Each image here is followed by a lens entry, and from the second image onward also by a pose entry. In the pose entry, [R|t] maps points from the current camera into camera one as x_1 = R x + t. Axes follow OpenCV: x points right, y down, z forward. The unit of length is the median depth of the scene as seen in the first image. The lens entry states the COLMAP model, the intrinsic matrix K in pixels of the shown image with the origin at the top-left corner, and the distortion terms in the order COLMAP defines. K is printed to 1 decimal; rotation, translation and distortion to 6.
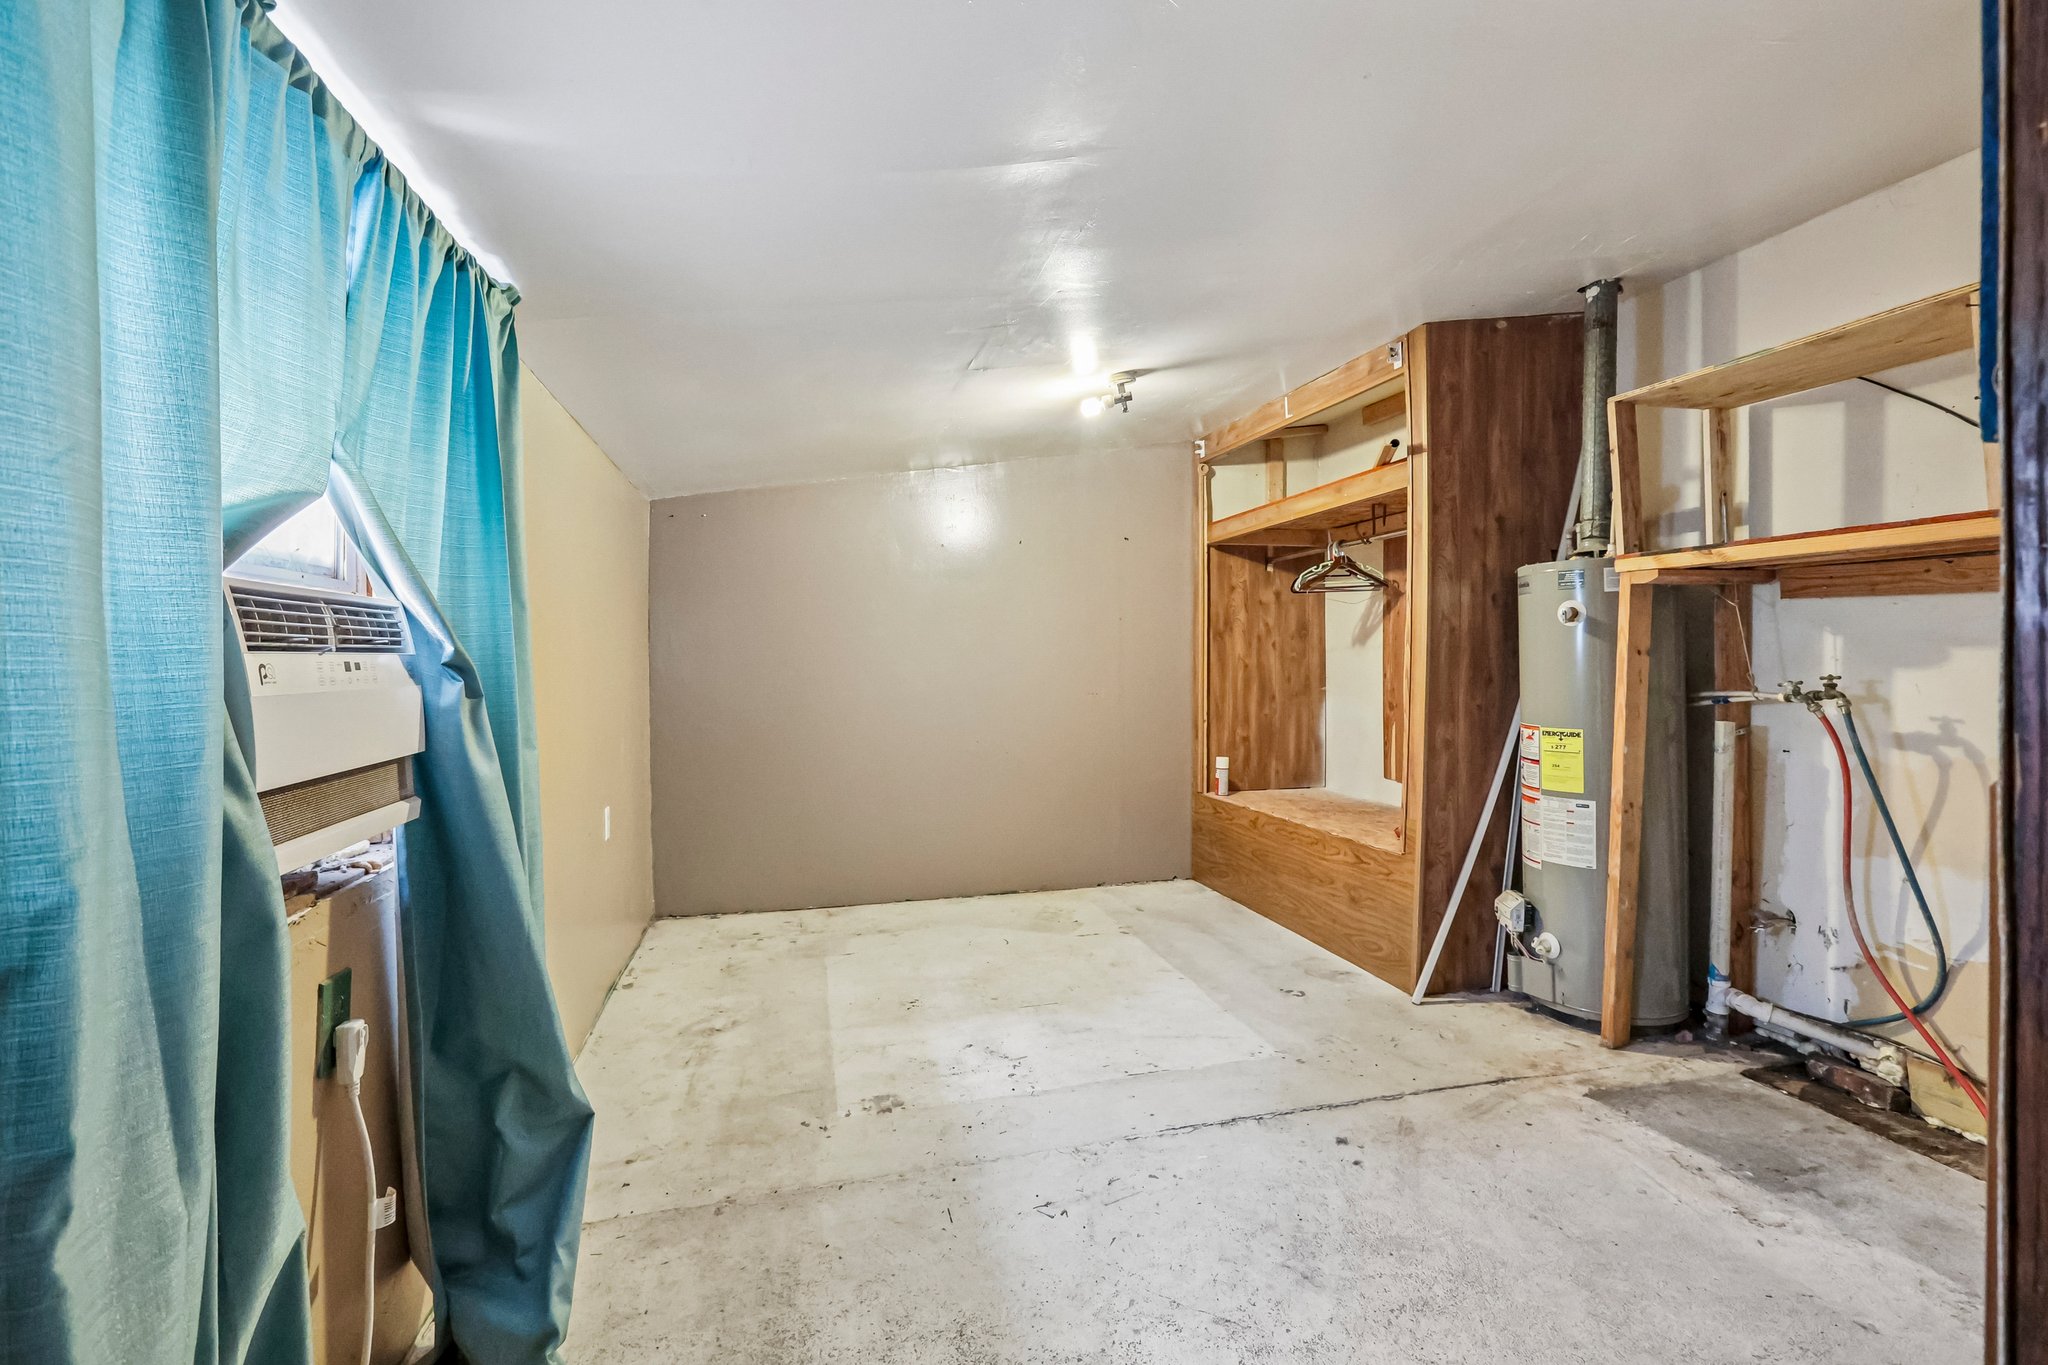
lens RADIAL K [[912.4, 0, 1006.8], [0, 912.4, 661.8], [0, 0, 1]] dist [0.000218, -0.001557]
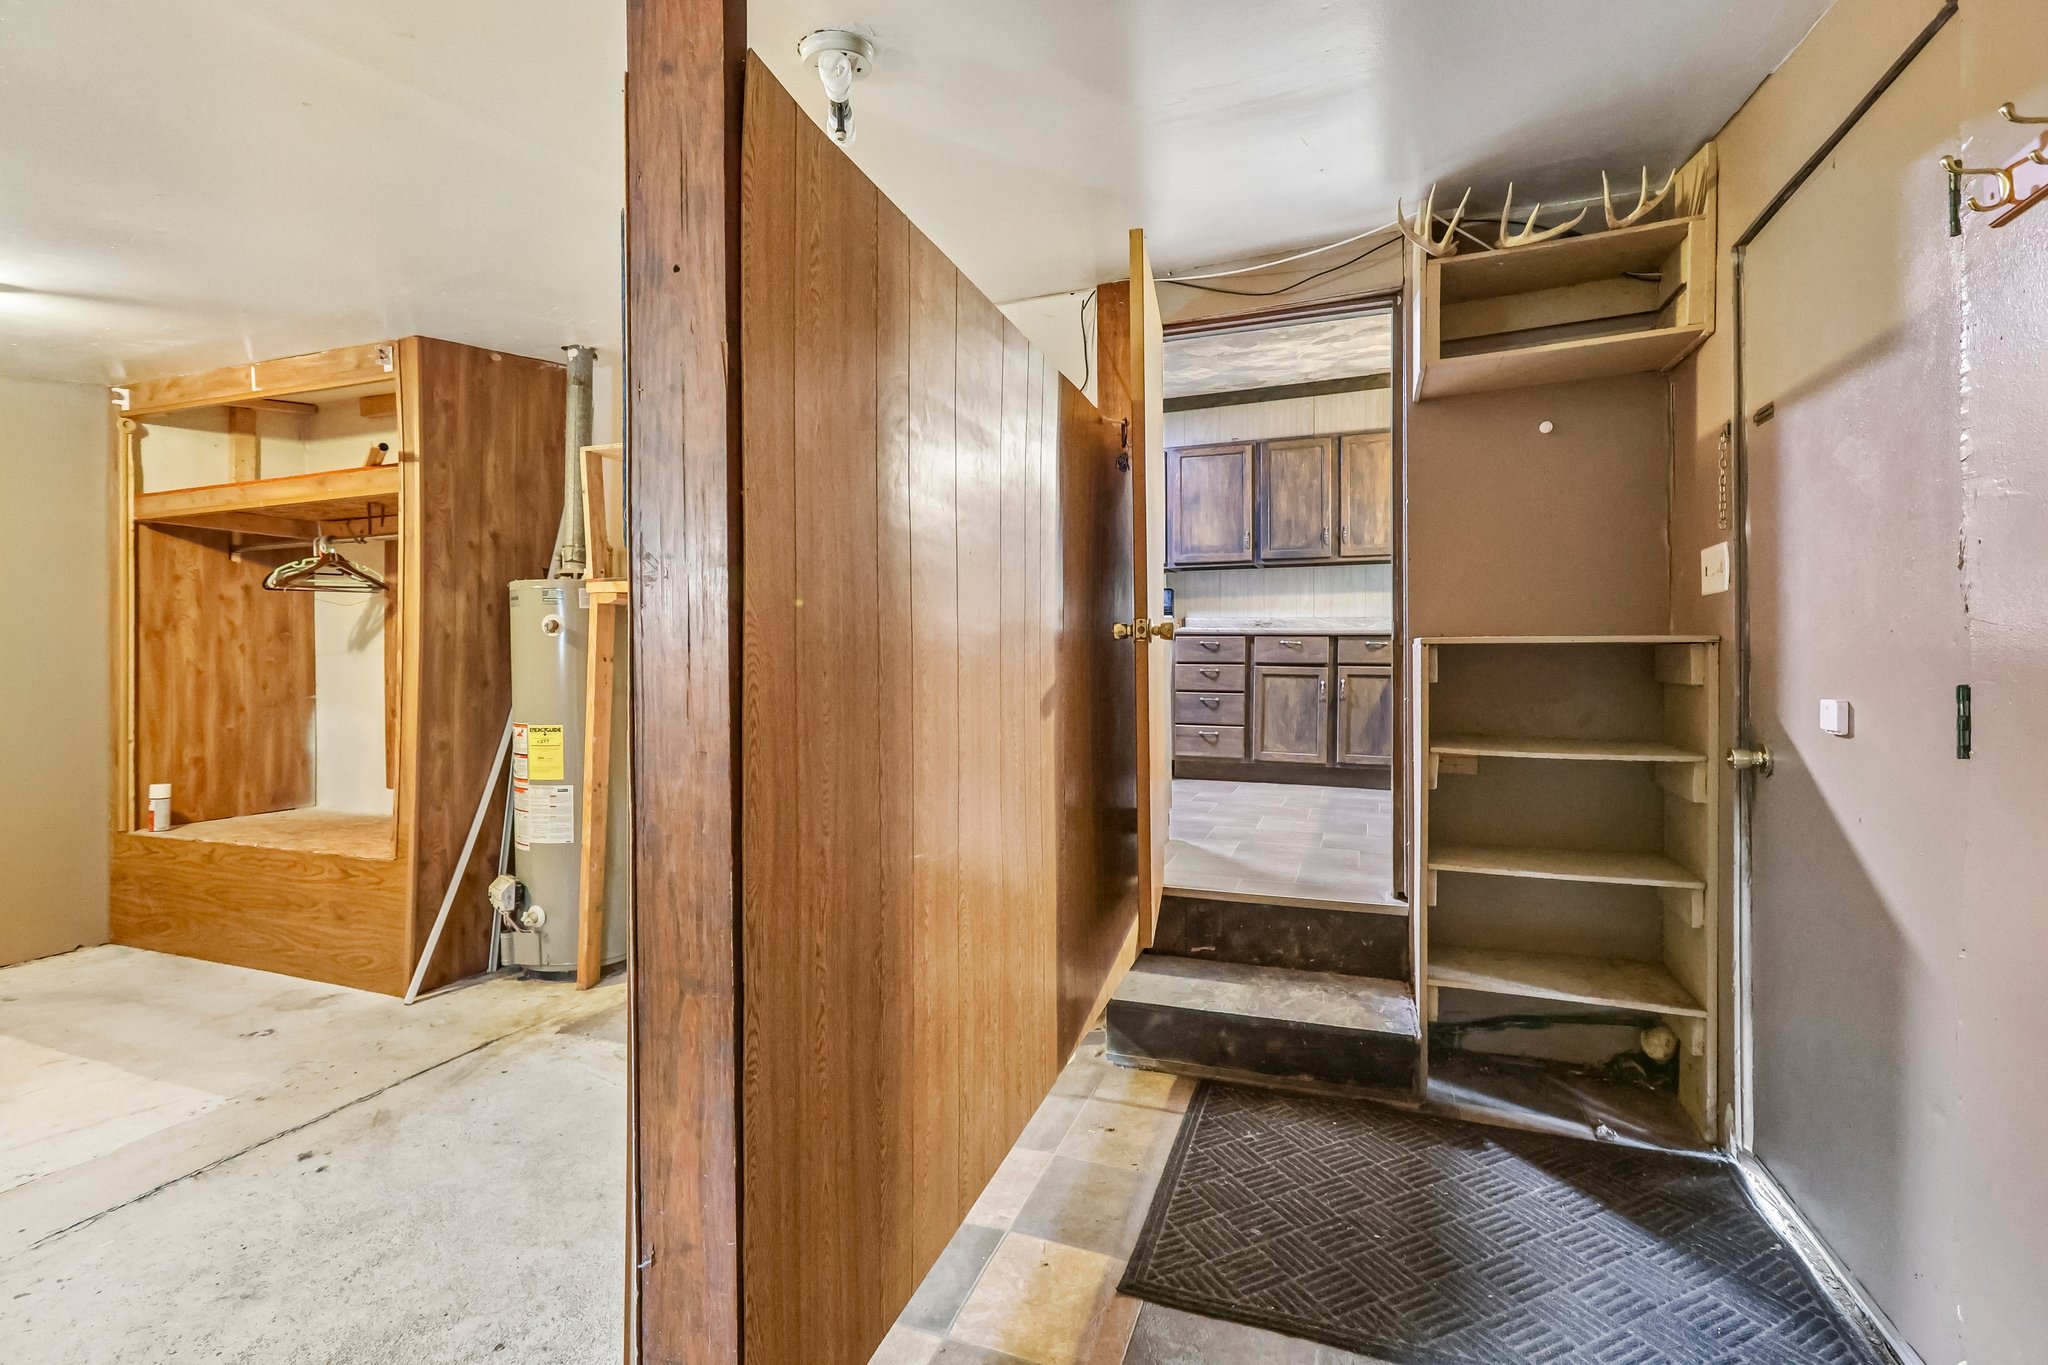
lens RADIAL K [[912.4, 0, 1020.1], [0, 912.4, 671.8], [0, 0, 1]] dist [0.000218, -0.001557]
pose [[0.563476, -0.001368, 0.826131, -0.004797], [-0.001042, 0.999997, 0.002367, 0.002307], [-0.826132, -0.002194, 0.563473, -0.130061]]
